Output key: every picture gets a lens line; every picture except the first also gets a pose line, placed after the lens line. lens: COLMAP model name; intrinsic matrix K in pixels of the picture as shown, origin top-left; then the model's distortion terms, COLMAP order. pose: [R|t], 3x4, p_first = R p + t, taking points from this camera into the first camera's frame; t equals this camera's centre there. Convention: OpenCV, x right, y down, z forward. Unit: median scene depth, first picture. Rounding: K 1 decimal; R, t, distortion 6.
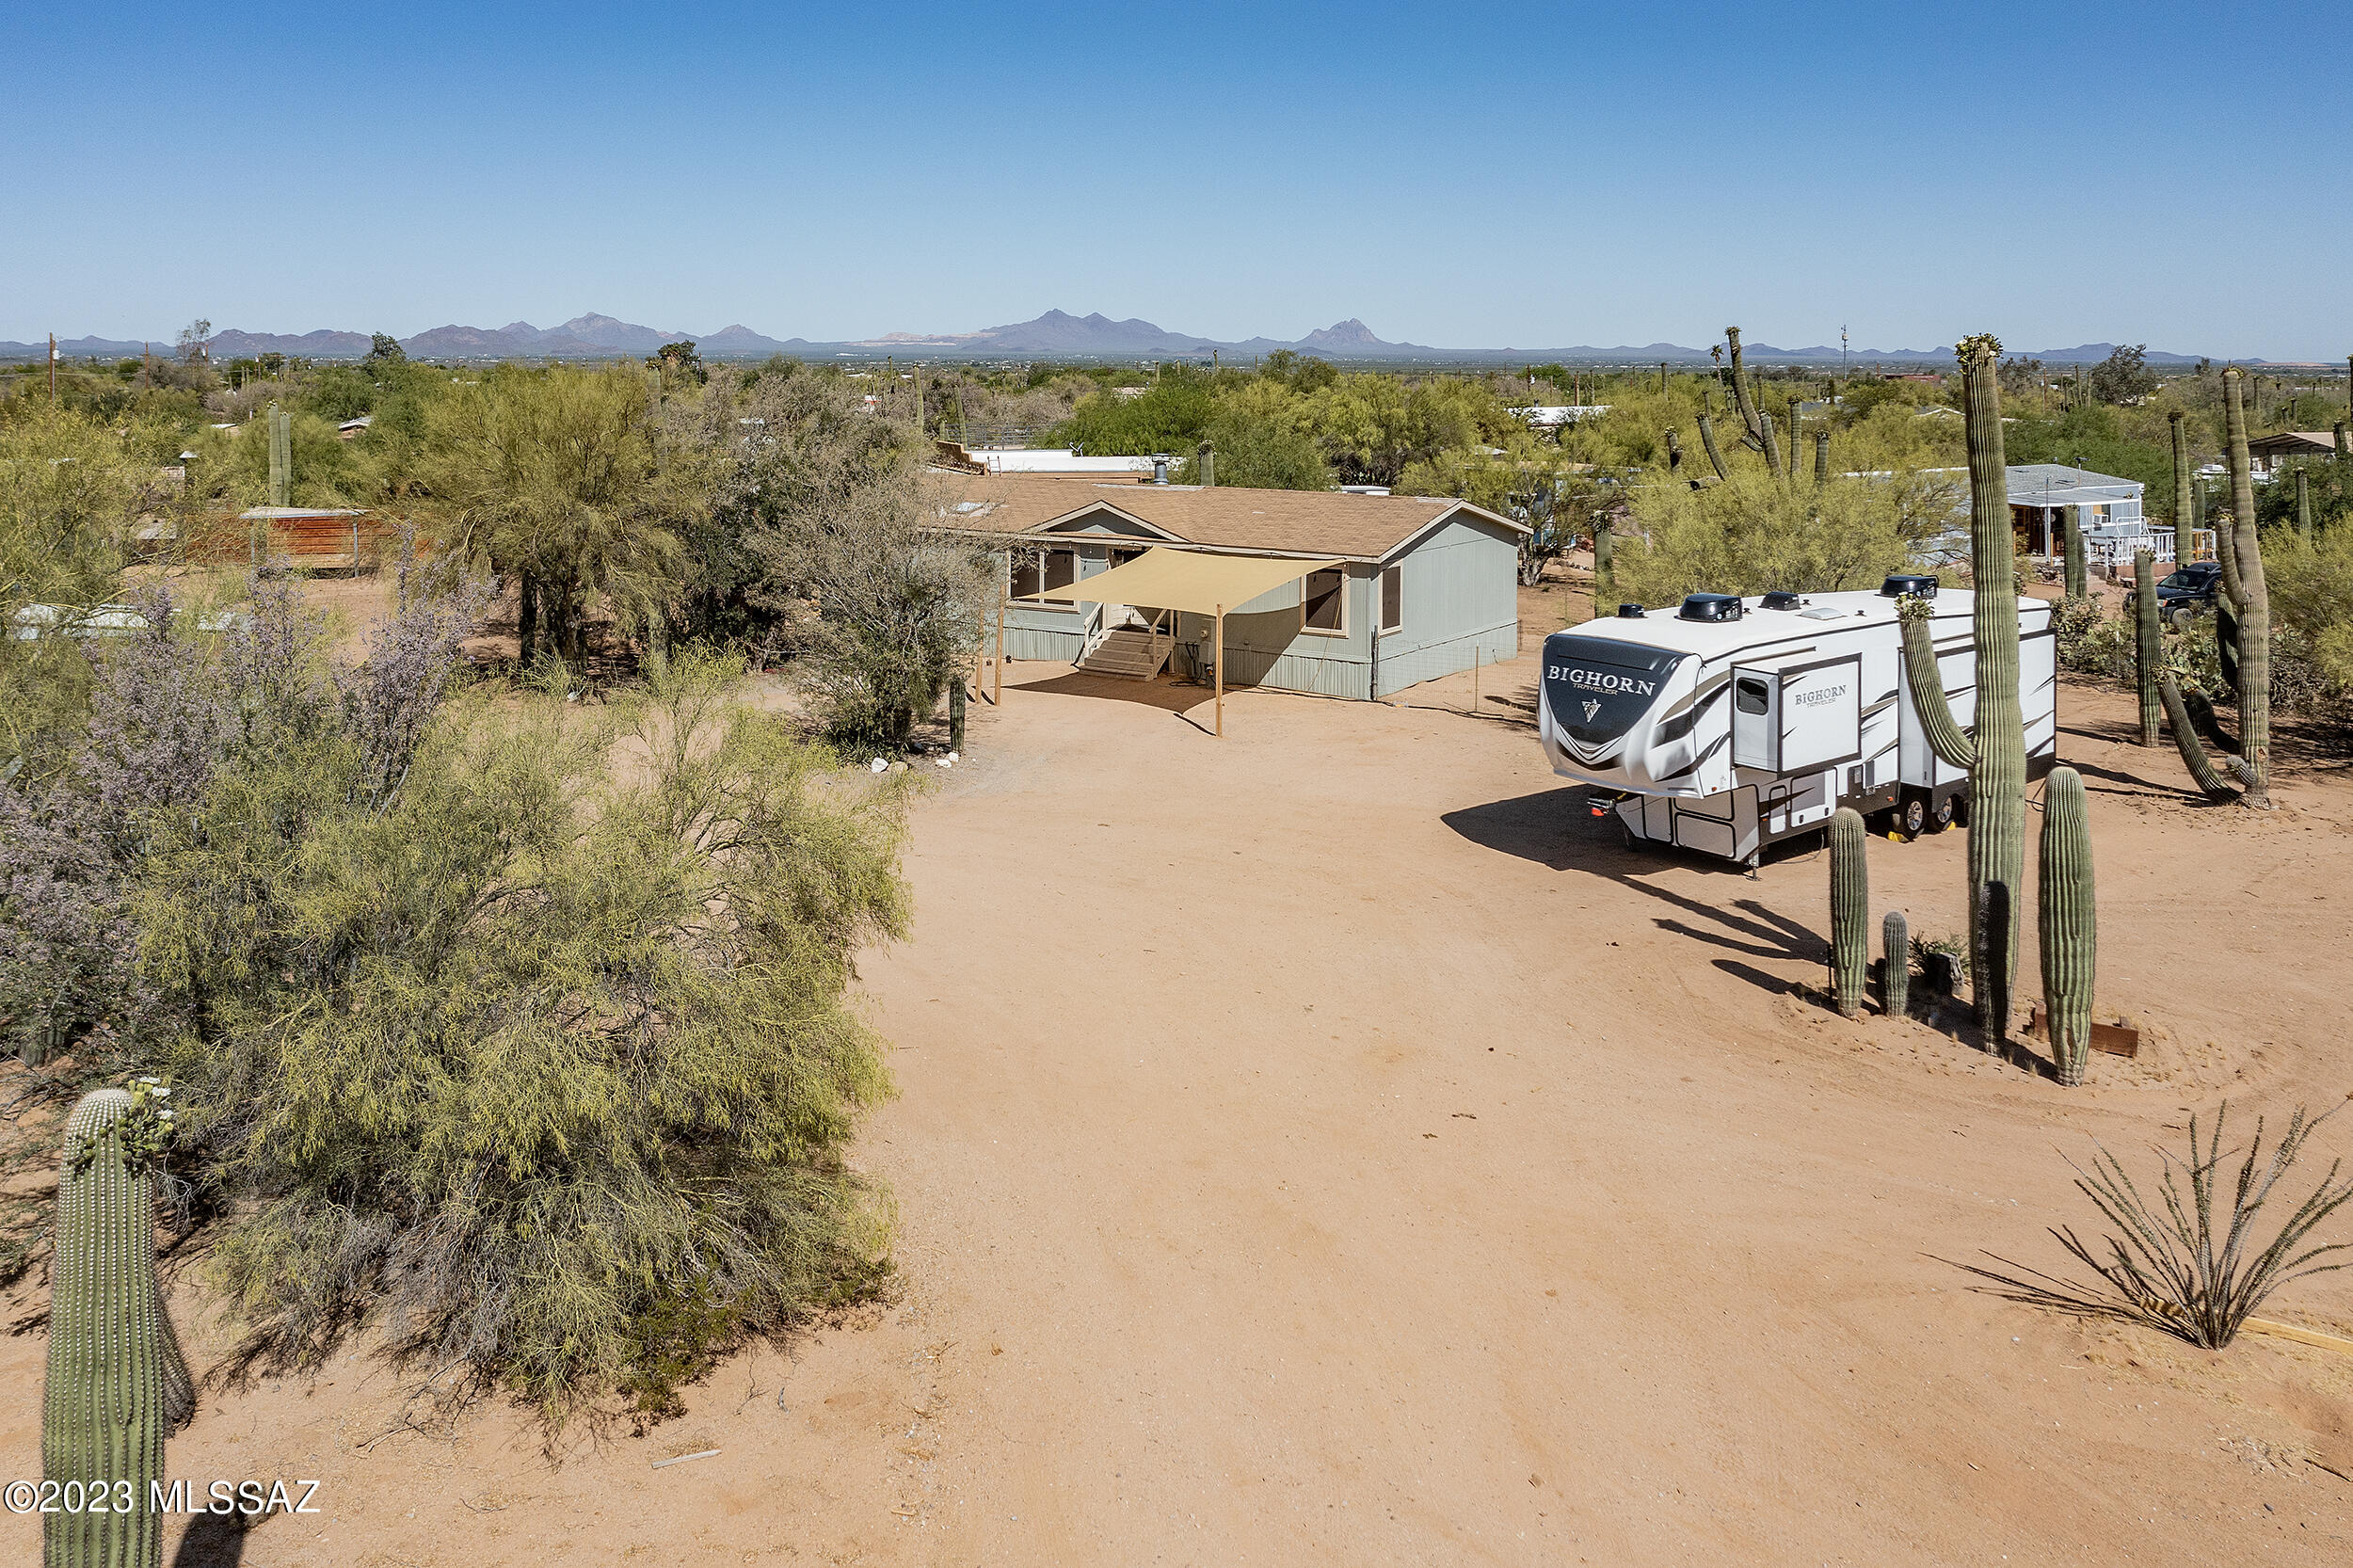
lens RADIAL K [[1969.2, 0, 1107.5], [0, 1969.2, 558.8], [0, 0, 1]] dist [-0.009939, 0.006761]
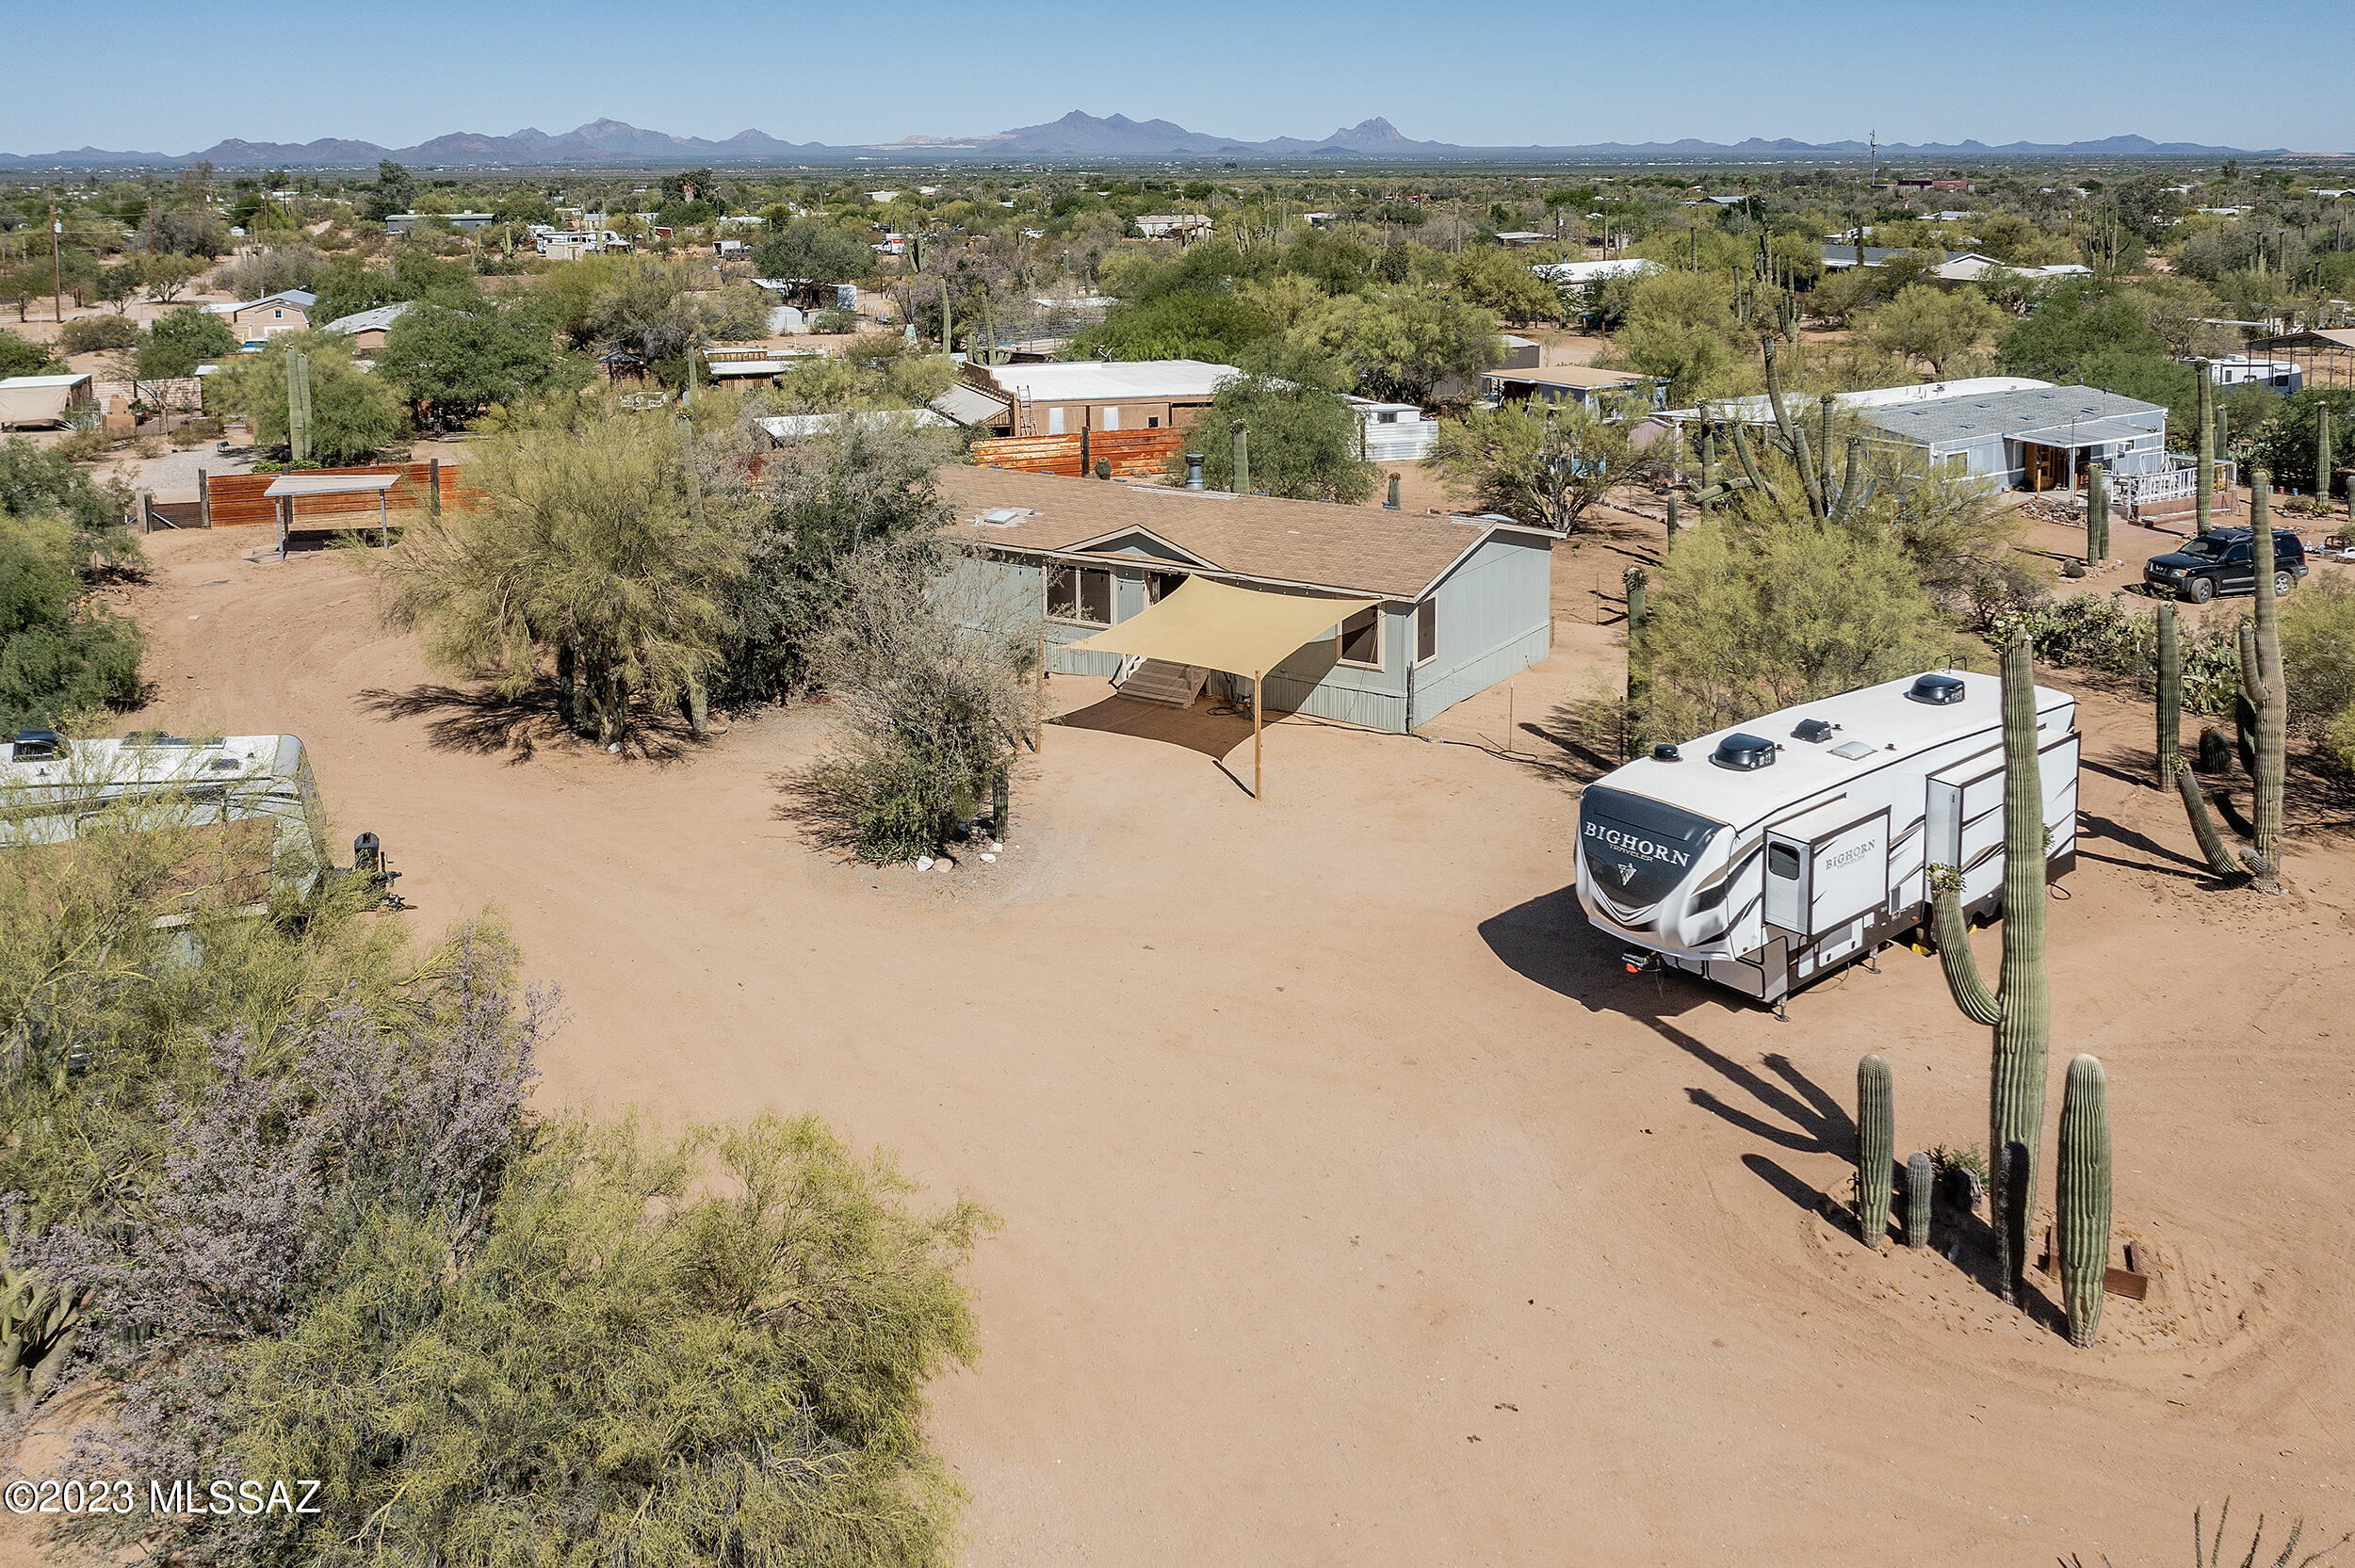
lens RADIAL K [[1970.7, 0, 1173.6], [0, 1970.7, 538.0], [0, 0, 1]] dist [-0.009939, 0.006761]
pose [[0.999729, -0.012389, 0.019722, -0.005978], [0.010547, 0.995802, 0.090922, -0.154487], [-0.020766, -0.090689, 0.995663, 0.002439]]
